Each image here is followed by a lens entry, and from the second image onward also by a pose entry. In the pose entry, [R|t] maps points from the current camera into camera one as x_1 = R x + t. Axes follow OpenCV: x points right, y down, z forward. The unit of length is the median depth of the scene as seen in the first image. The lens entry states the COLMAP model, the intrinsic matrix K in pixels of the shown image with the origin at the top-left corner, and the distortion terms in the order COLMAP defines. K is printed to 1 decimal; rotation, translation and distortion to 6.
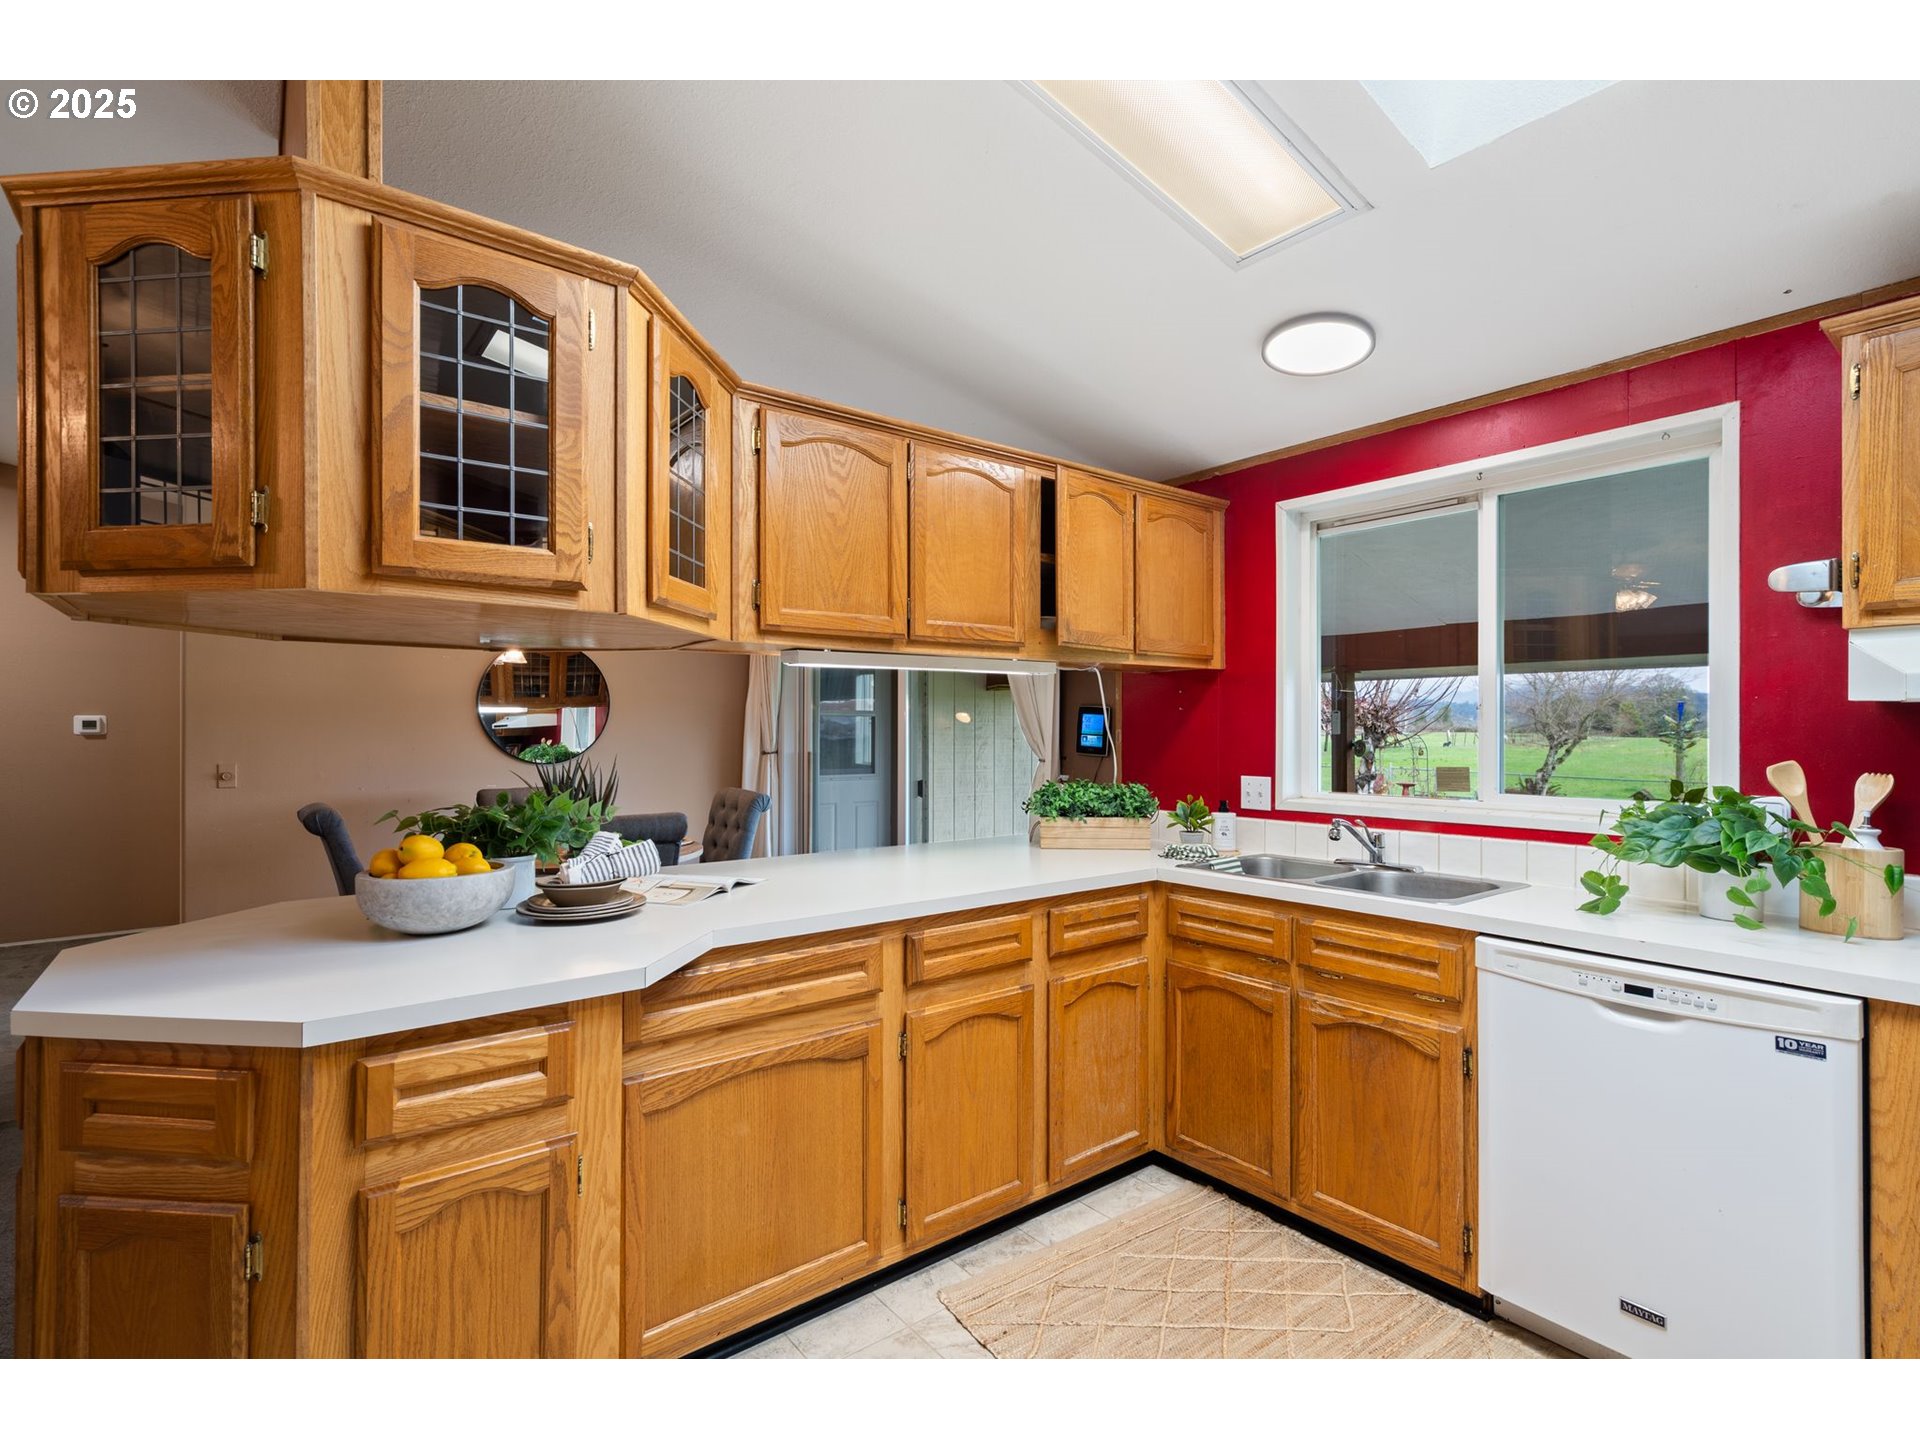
lens RADIAL K [[901.8, 0, 951.8], [0, 901.8, 727.5], [0, 0, 1]] dist [0.000513, 0.000360]
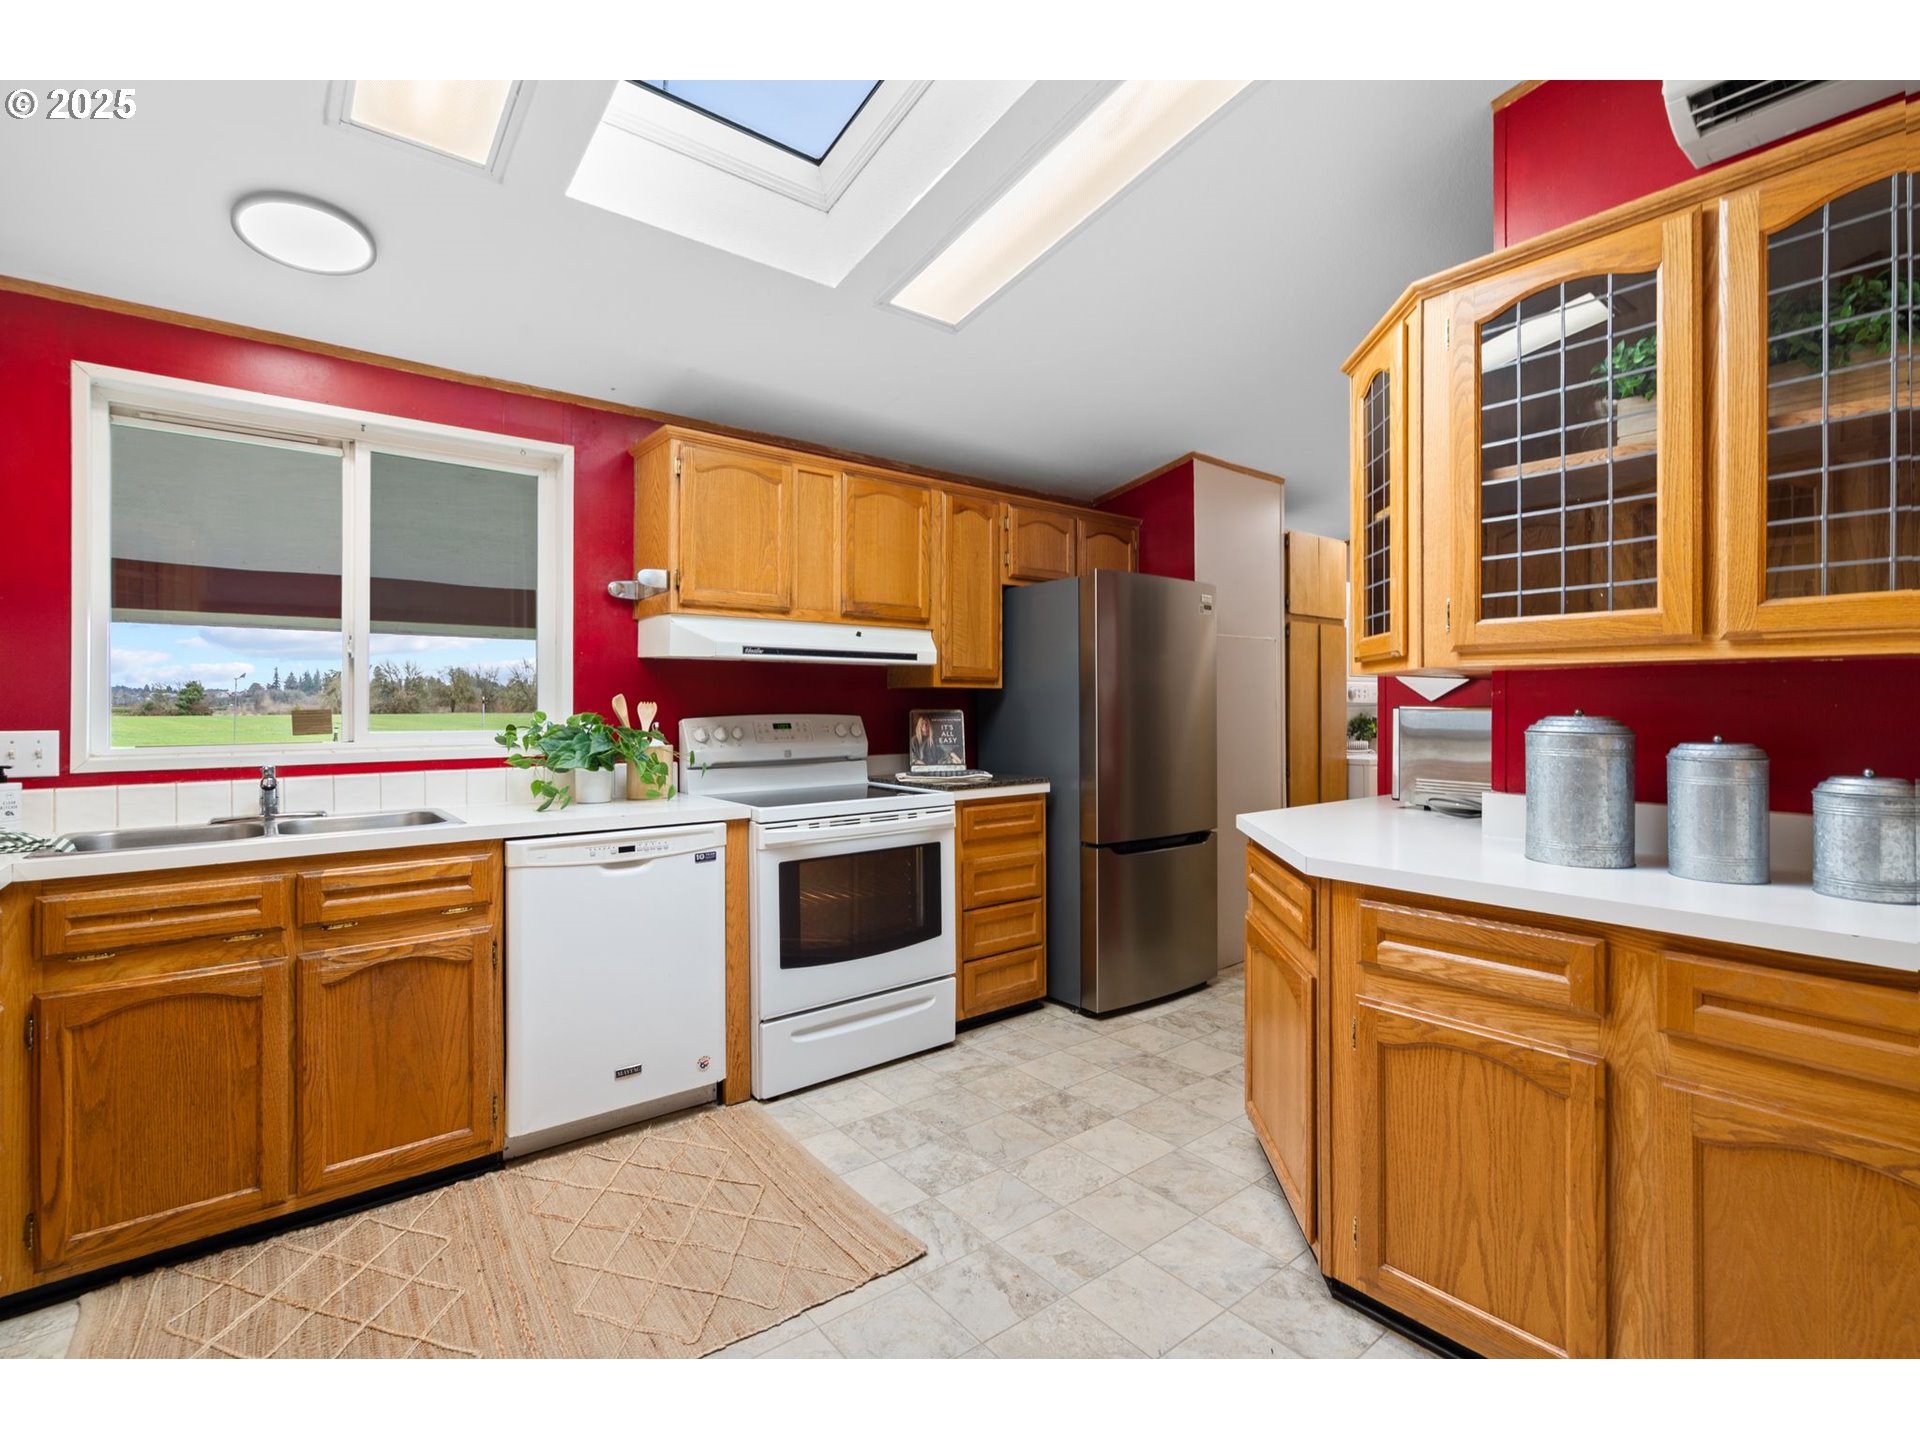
lens RADIAL K [[890.3, 0, 939.8], [0, 890.3, 707.9], [0, 0, 1]] dist [0.000355, 0.000101]
pose [[0.001090, -0.002466, 0.999996, -0.479632], [0.000741, 0.999997, 0.002465, 0.045727], [-0.999999, 0.000739, 0.001092, 0.362742]]
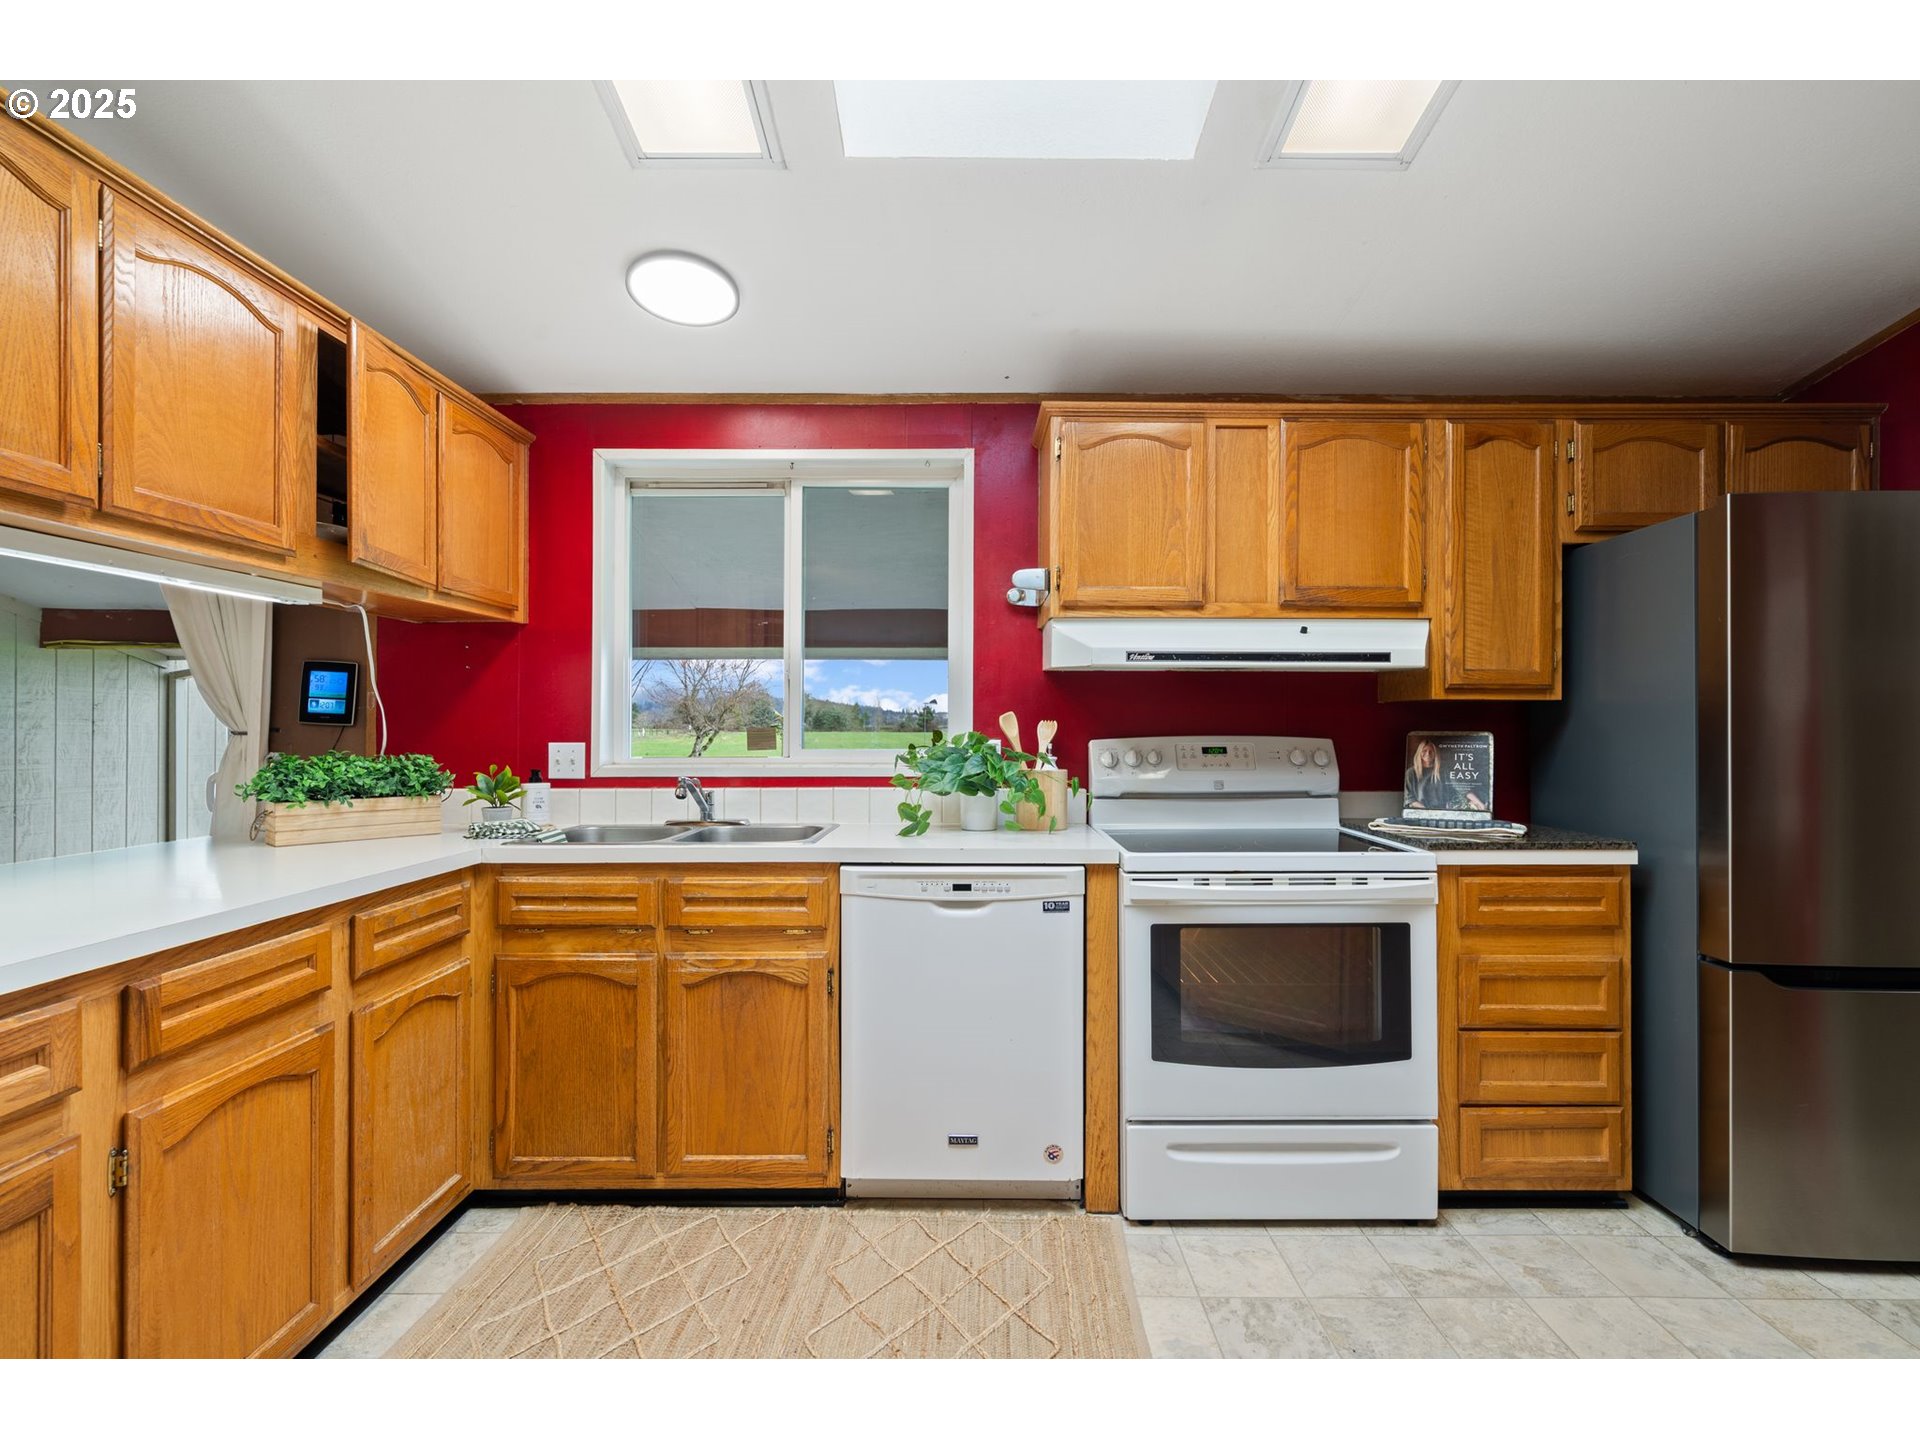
lens RADIAL K [[881.8, 0, 963.8], [0, 881.8, 724.4], [0, 0, 1]] dist [-0.005054, 0.003801]
pose [[0.618812, 0.002642, 0.785534, -0.153237], [-0.002742, 0.999996, -0.001203, 0.046676], [-0.785534, -0.001409, 0.618817, 0.168687]]
